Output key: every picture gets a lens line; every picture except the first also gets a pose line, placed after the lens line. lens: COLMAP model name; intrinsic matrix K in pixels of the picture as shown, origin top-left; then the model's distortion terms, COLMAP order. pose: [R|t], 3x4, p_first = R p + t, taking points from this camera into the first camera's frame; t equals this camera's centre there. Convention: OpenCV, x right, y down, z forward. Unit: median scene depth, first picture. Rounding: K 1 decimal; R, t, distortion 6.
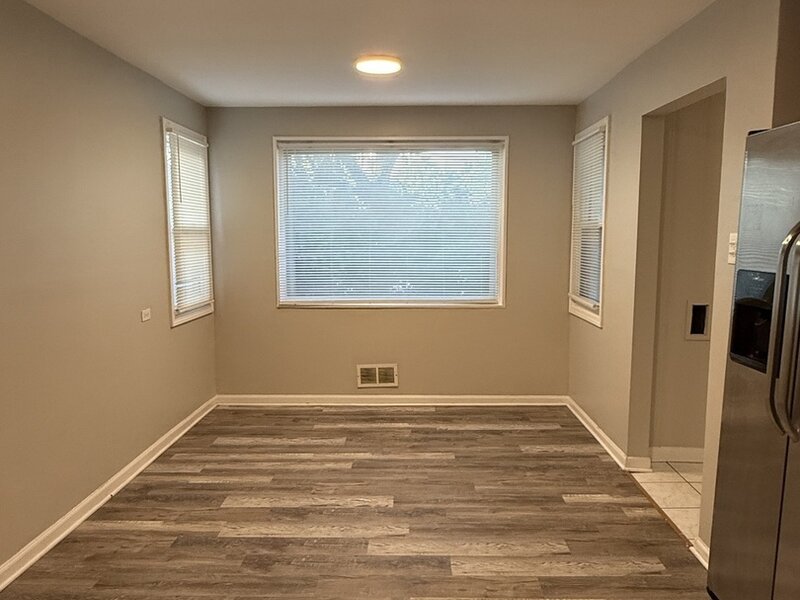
lens RADIAL K [[570.8, 0, 400.9], [0, 570.8, 302.6], [0, 0, 1]] dist [0.003706, 0.000664]
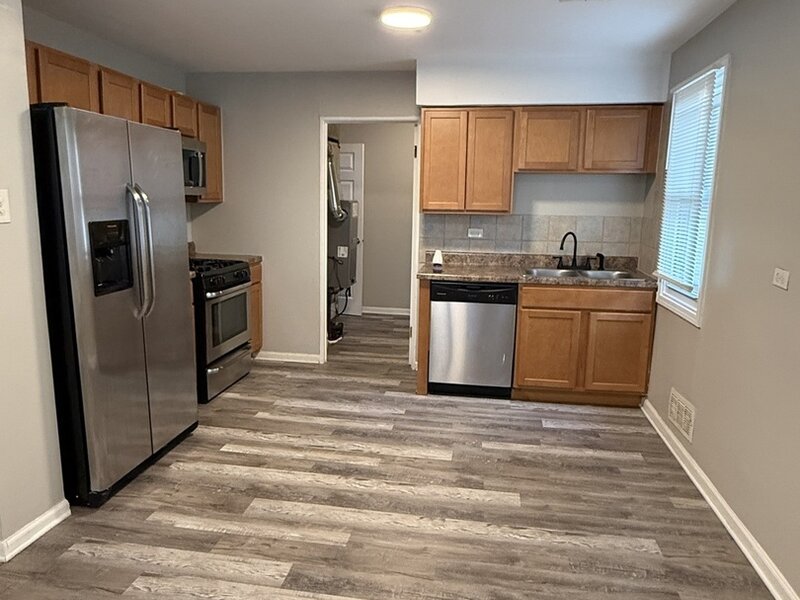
lens RADIAL K [[570.8, 0, 398.4], [0, 570.8, 299.0], [0, 0, 1]] dist [0.003706, 0.000664]
pose [[-0.990677, -0.049322, 0.126986, -0.179124], [-0.010631, 0.957304, 0.288886, -0.212690], [-0.135813, 0.284843, -0.948904, 1.734651]]
